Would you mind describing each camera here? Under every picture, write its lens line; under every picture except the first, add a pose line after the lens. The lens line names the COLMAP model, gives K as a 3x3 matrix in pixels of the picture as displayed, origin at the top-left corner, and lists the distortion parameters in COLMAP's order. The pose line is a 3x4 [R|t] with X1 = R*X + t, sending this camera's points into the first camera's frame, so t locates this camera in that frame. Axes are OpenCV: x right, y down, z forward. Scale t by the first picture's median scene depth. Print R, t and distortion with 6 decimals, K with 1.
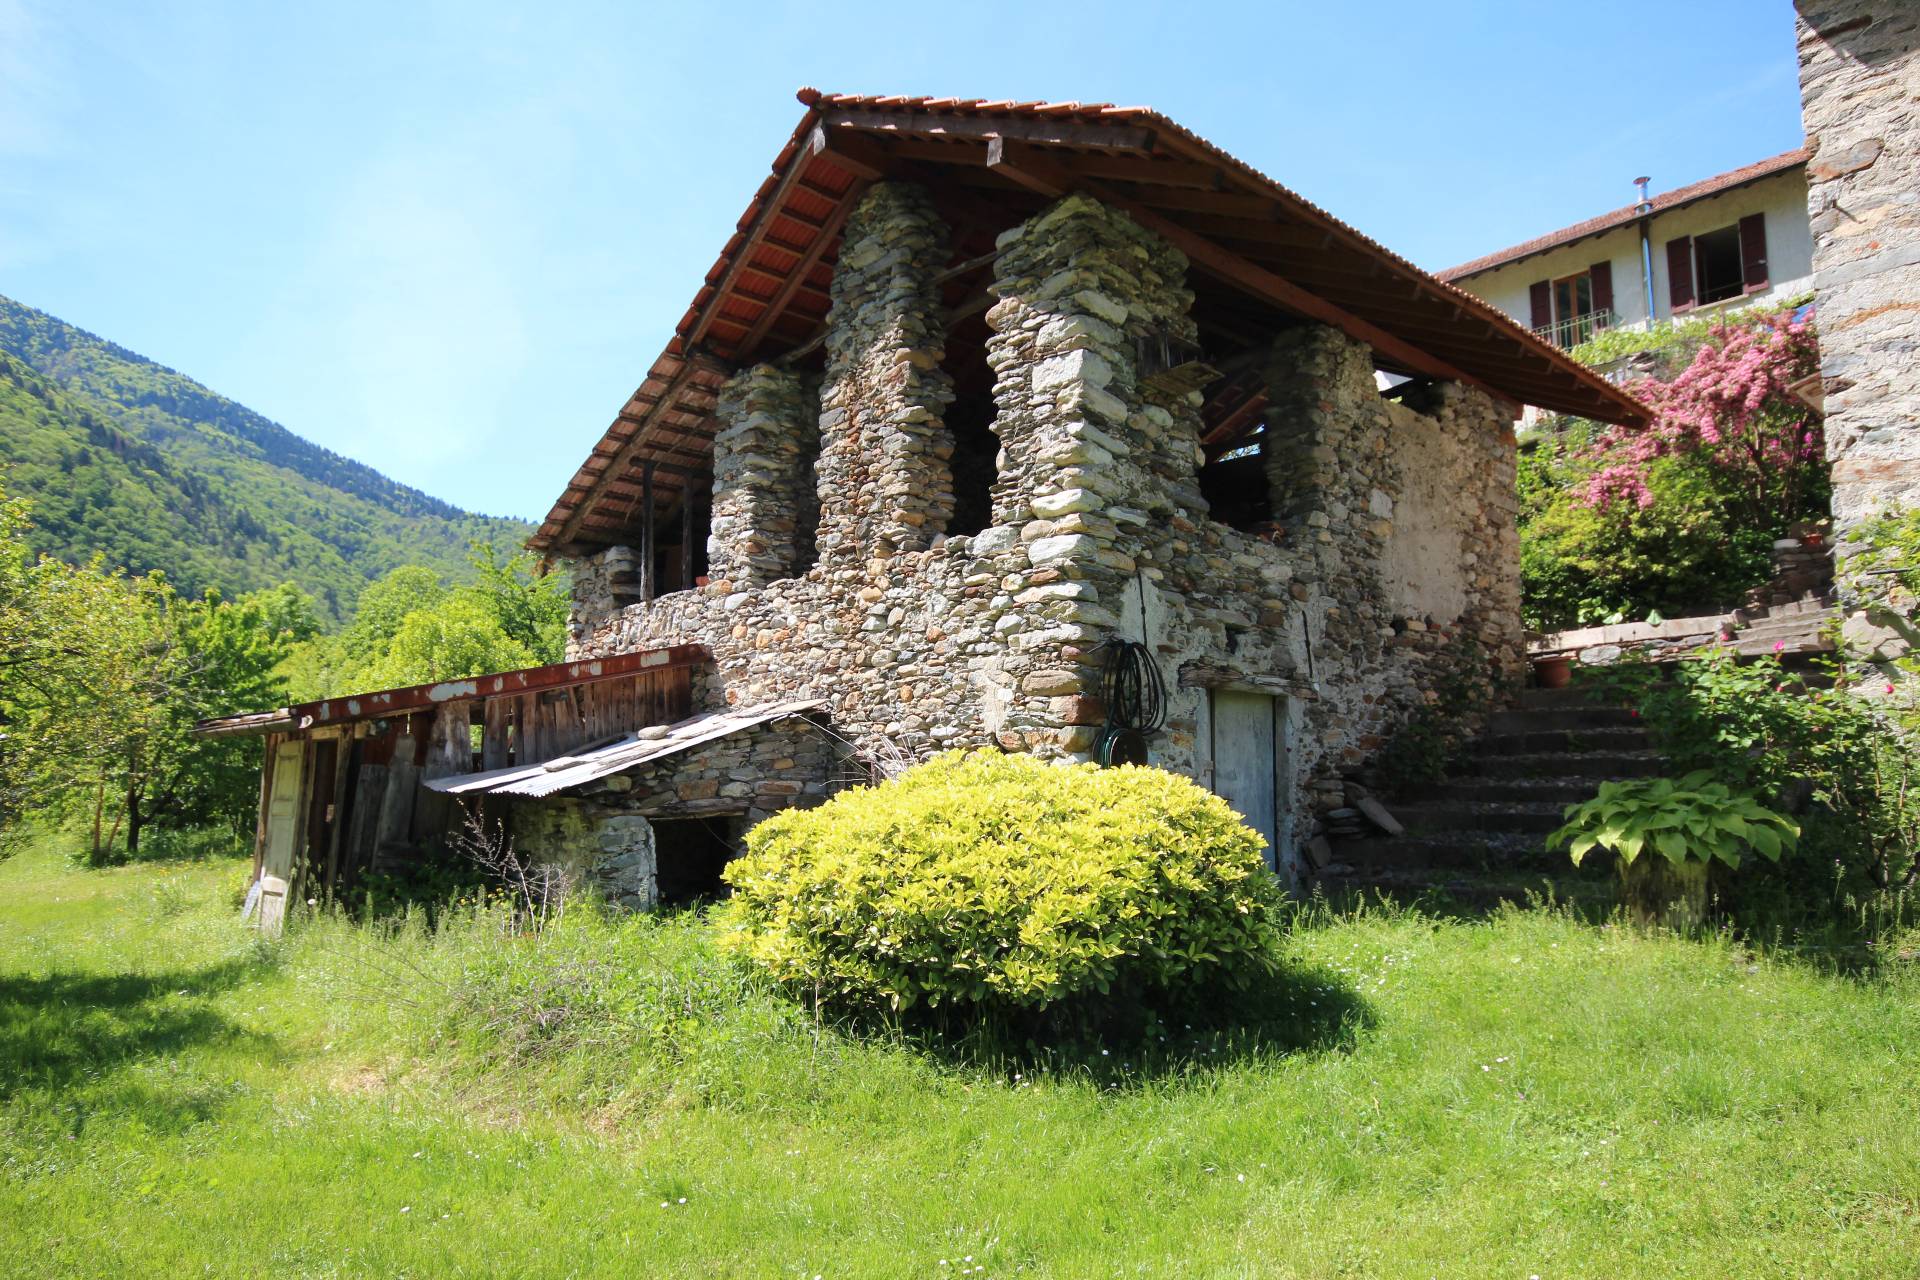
lens RADIAL K [[1170.6, 0, 951.7], [0, 1170.6, 651.8], [0, 0, 1]] dist [0.003320, 0.004650]
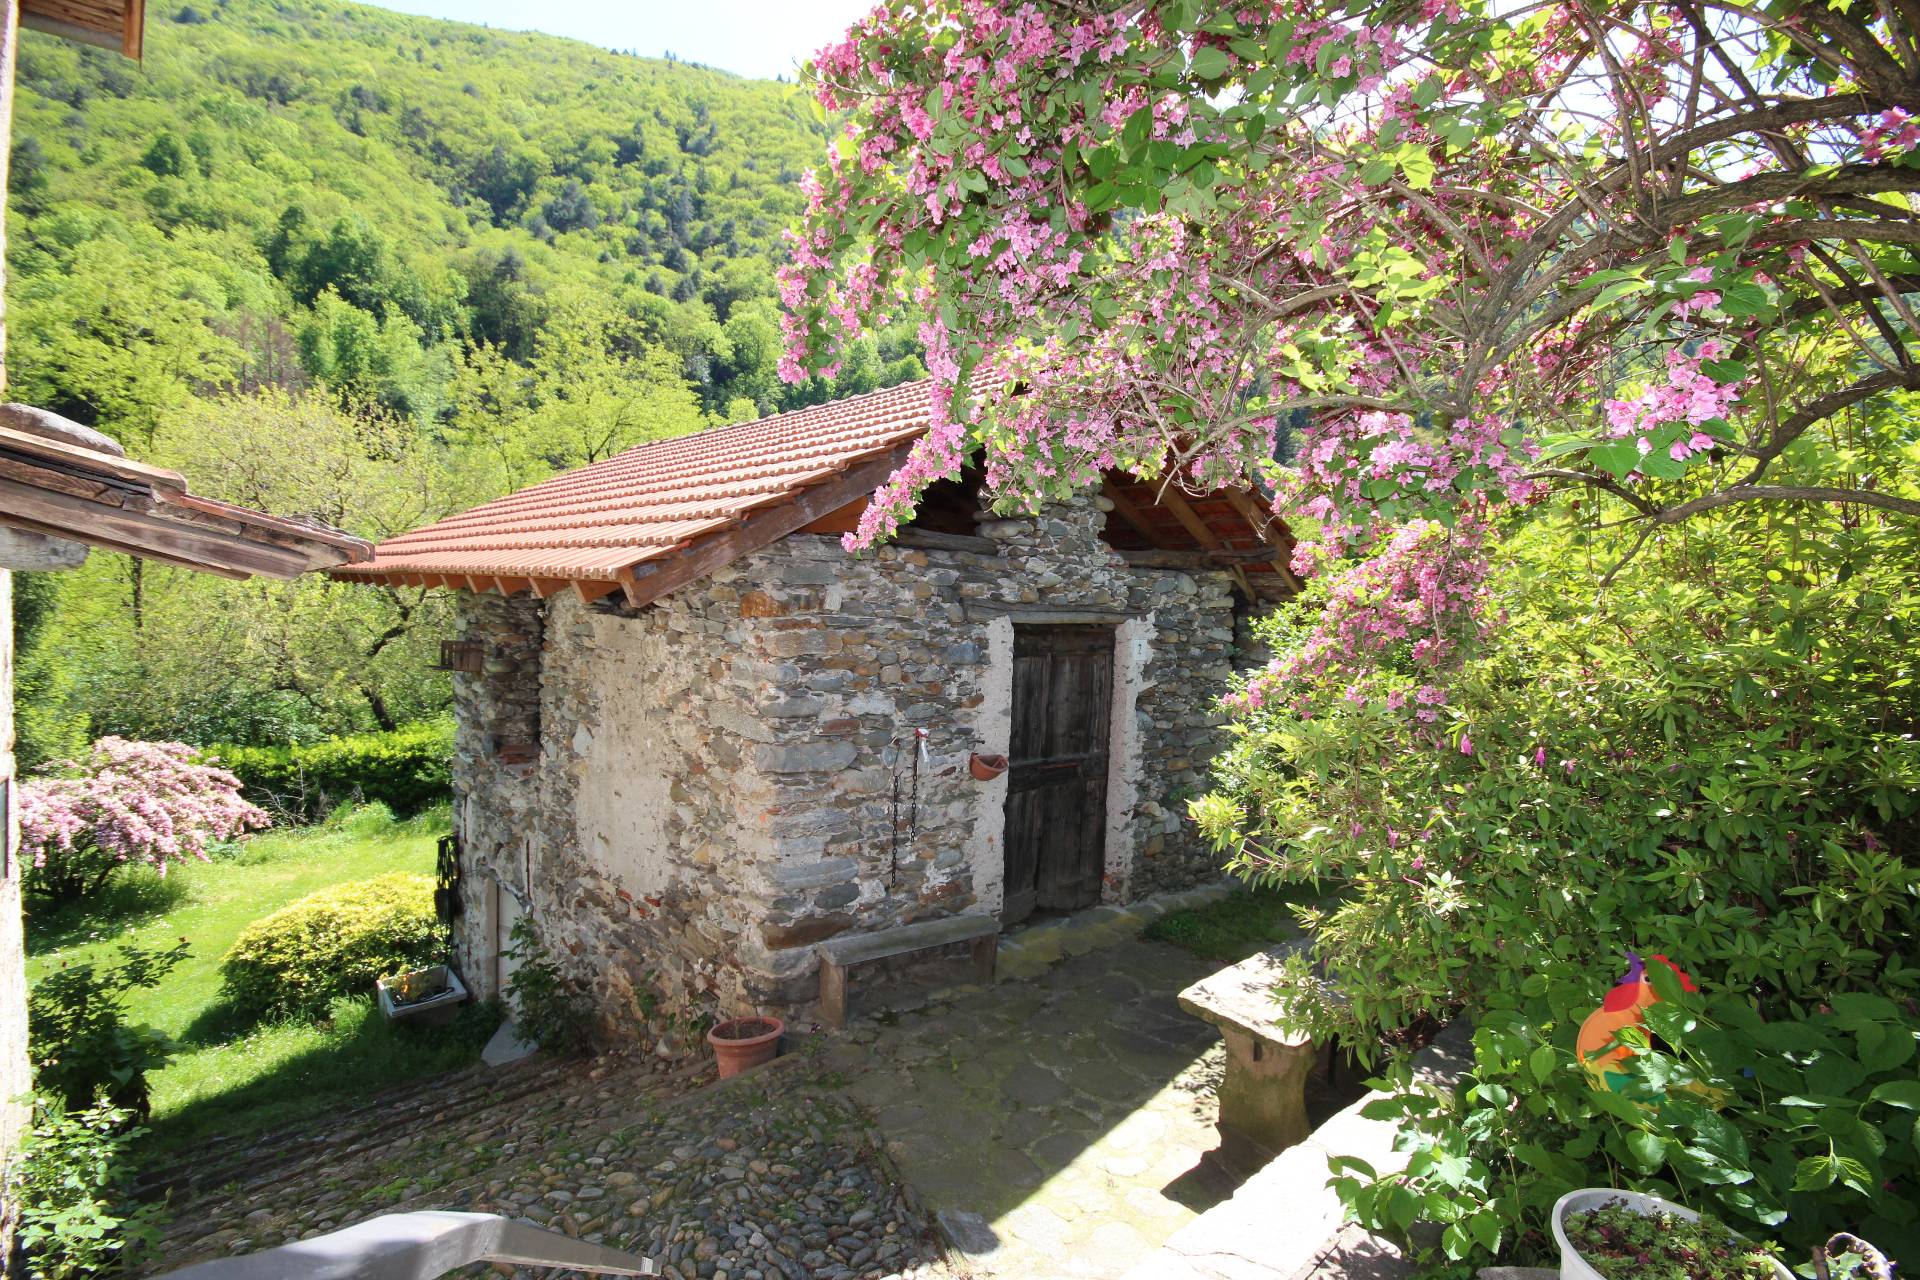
lens RADIAL K [[892.9, 0, 968.7], [0, 892.9, 641.0], [0, 0, 1]] dist [-0.001972, -0.005017]
pose [[0.045574, 0.038823, -0.998206, 1.256395], [0.083929, 0.995563, 0.042552, -0.244915], [0.995429, -0.085718, 0.042114, 1.509262]]
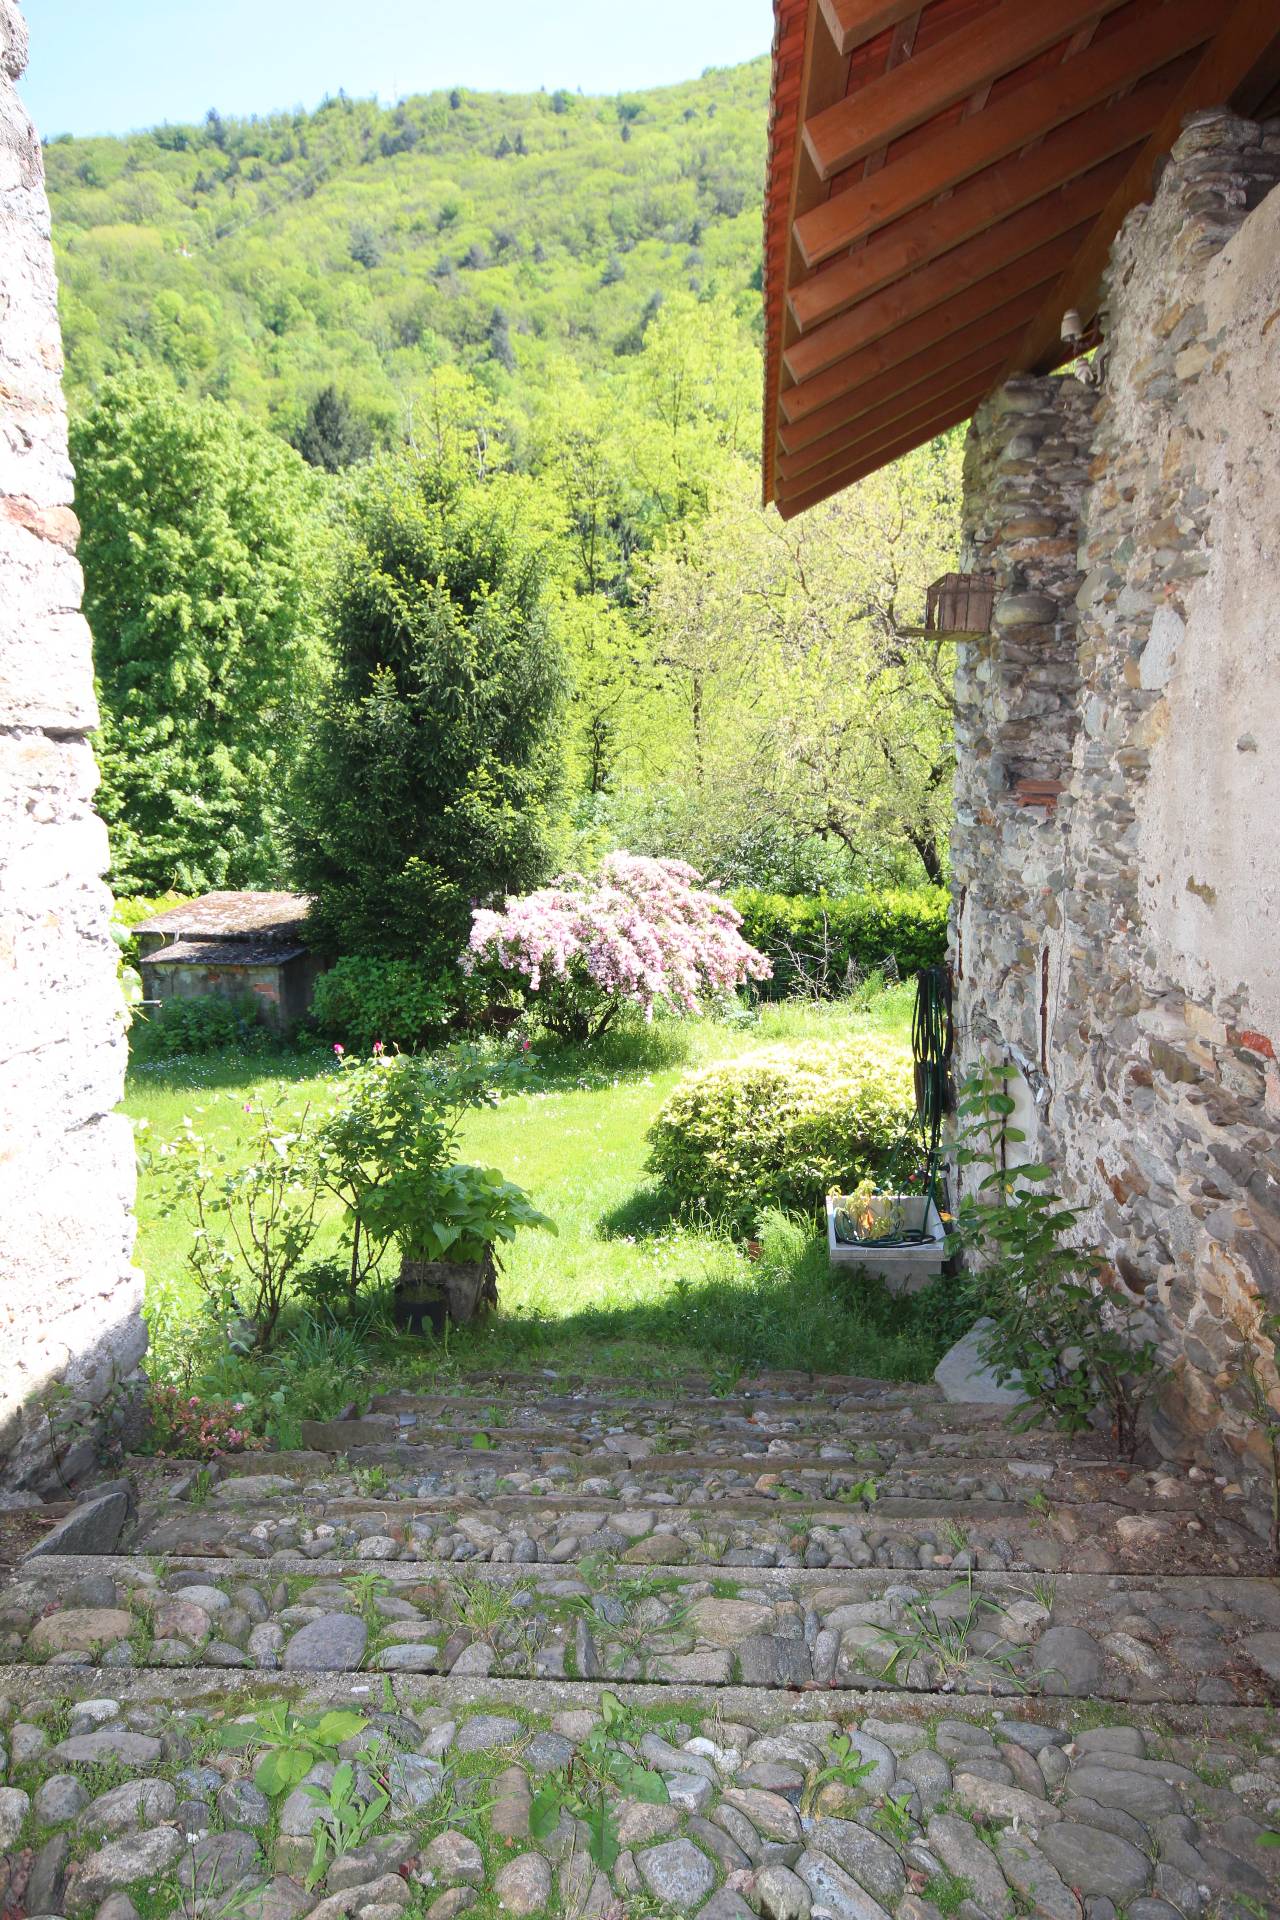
lens RADIAL K [[1297.3, 0, 645.6], [0, 1297.3, 956.4], [0, 0, 1]] dist [0.007394, 0.000920]
pose [[-0.704591, 0.106365, -0.701597, 0.883990], [0.086254, 0.994209, 0.064103, -0.089246], [0.704352, -0.015349, -0.709685, 1.376939]]
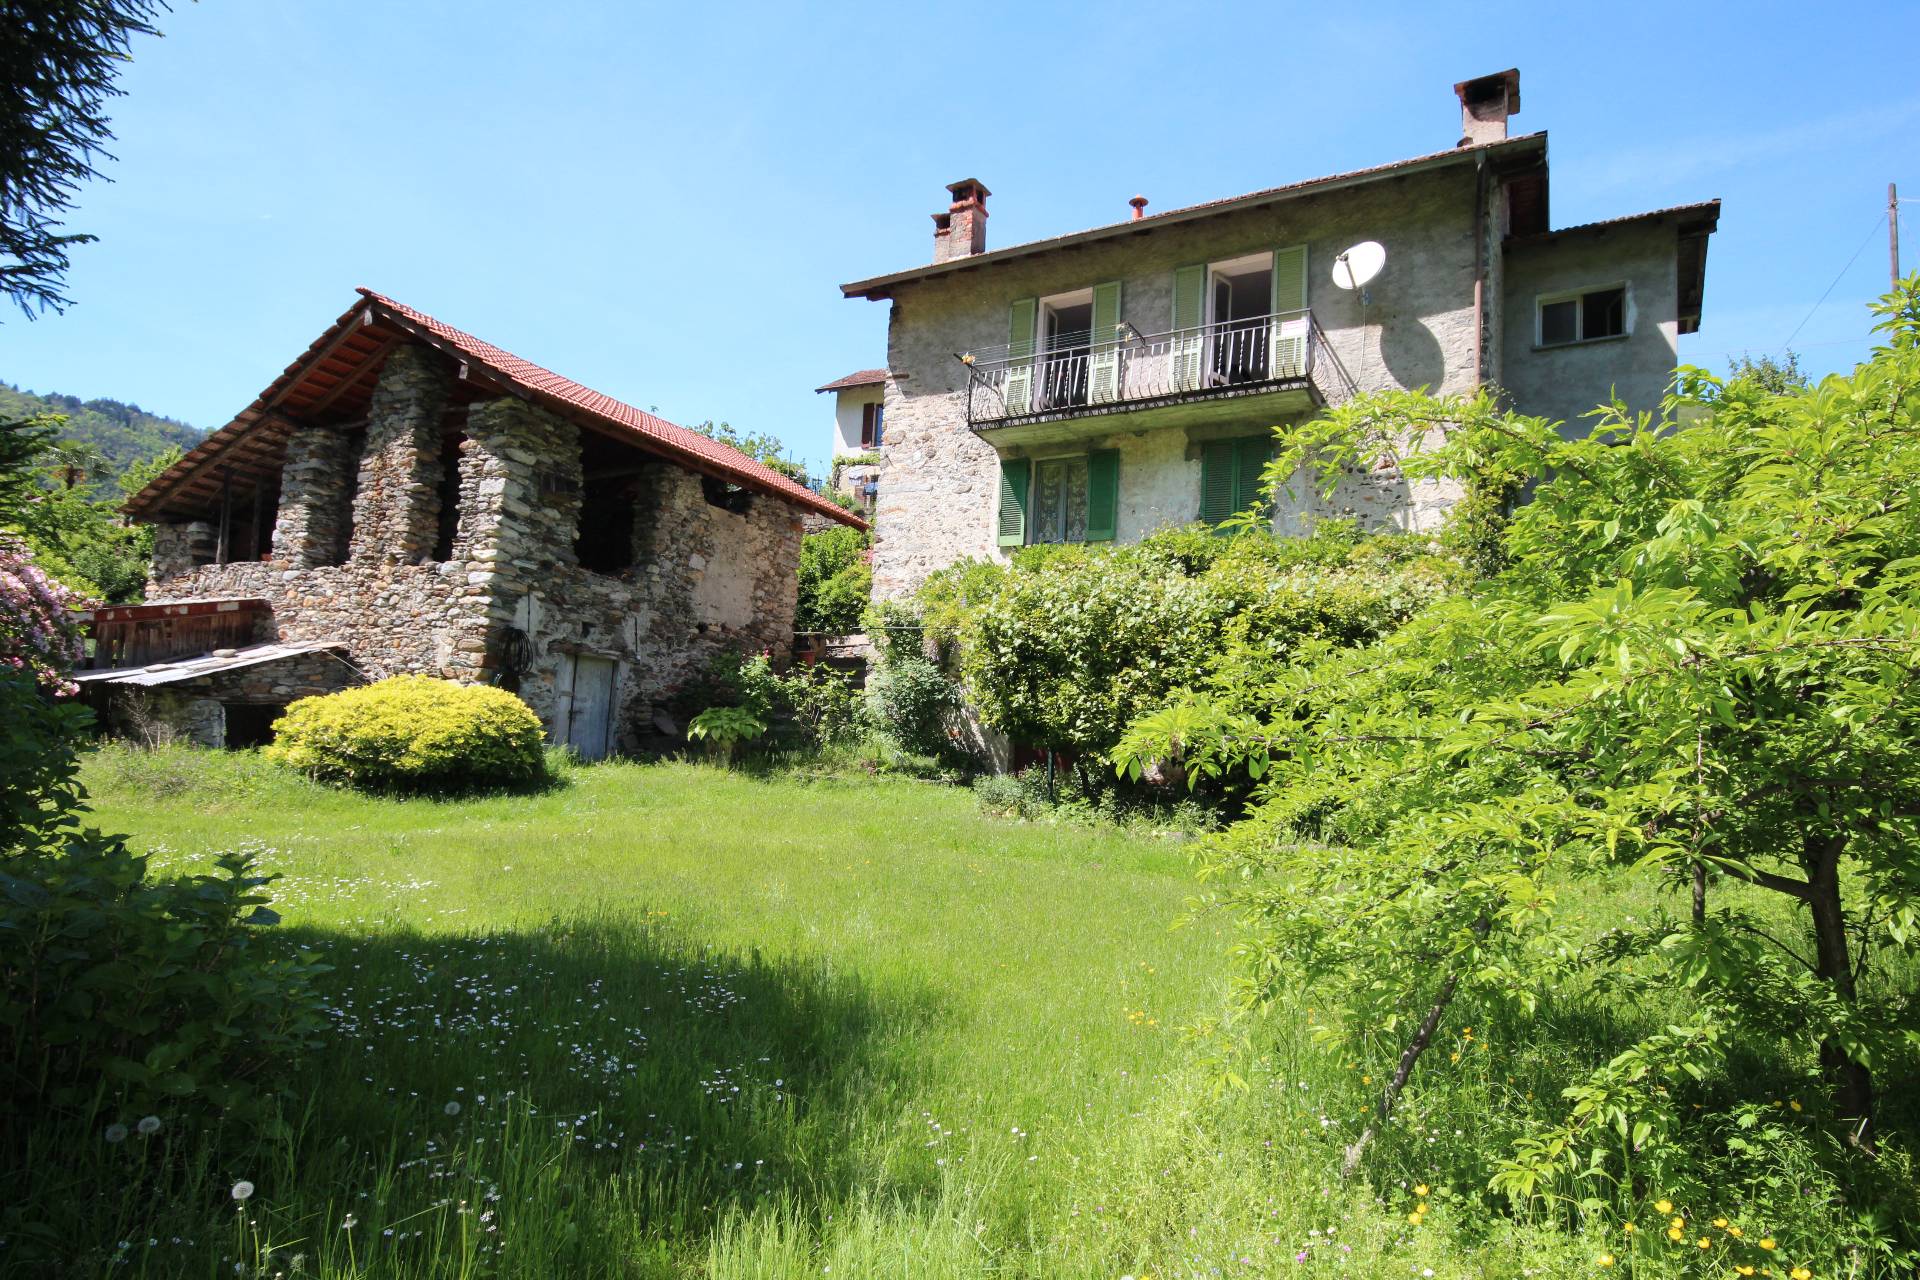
lens RADIAL K [[1079.9, 0, 961.8], [0, 1079.9, 650.0], [0, 0, 1]] dist [0.018022, 0.004040]
pose [[0.927197, 0.080248, 0.365877, 0.163171], [-0.093931, 0.995383, 0.019720, -0.071567], [-0.362605, -0.052652, 0.930454, -0.907187]]
